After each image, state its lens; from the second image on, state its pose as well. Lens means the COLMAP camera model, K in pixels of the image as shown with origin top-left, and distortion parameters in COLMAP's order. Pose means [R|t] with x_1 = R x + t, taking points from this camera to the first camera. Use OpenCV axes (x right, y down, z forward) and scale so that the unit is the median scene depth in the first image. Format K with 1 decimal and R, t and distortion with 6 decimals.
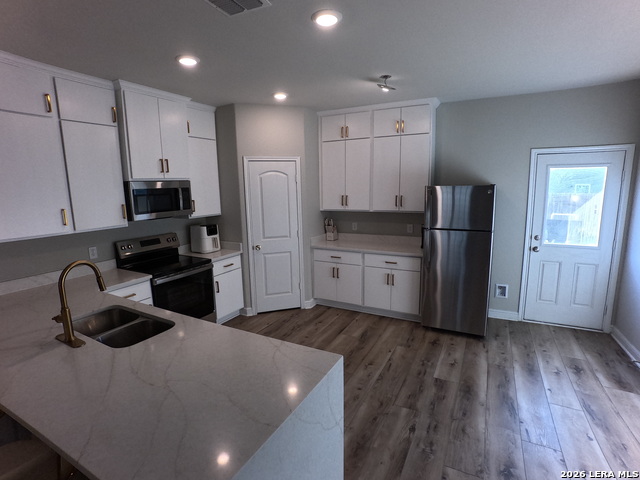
lens RADIAL K [[323.4, 0, 320.4], [0, 323.4, 238.7], [0, 0, 1]] dist [-0.023959, -0.000113]
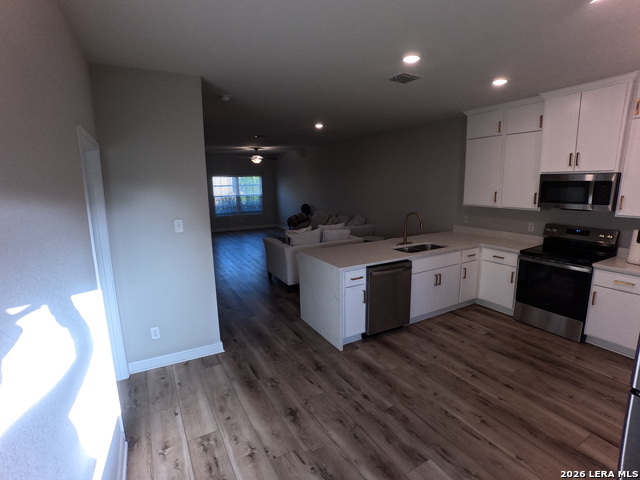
lens RADIAL K [[323.4, 0, 321.1], [0, 323.4, 239.9], [0, 0, 1]] dist [-0.023959, -0.000113]
pose [[-0.537285, 0.160400, -0.828008, 0.999079], [-0.129669, 0.954366, 0.269019, -0.175599], [0.833373, 0.251907, -0.491967, 1.055217]]
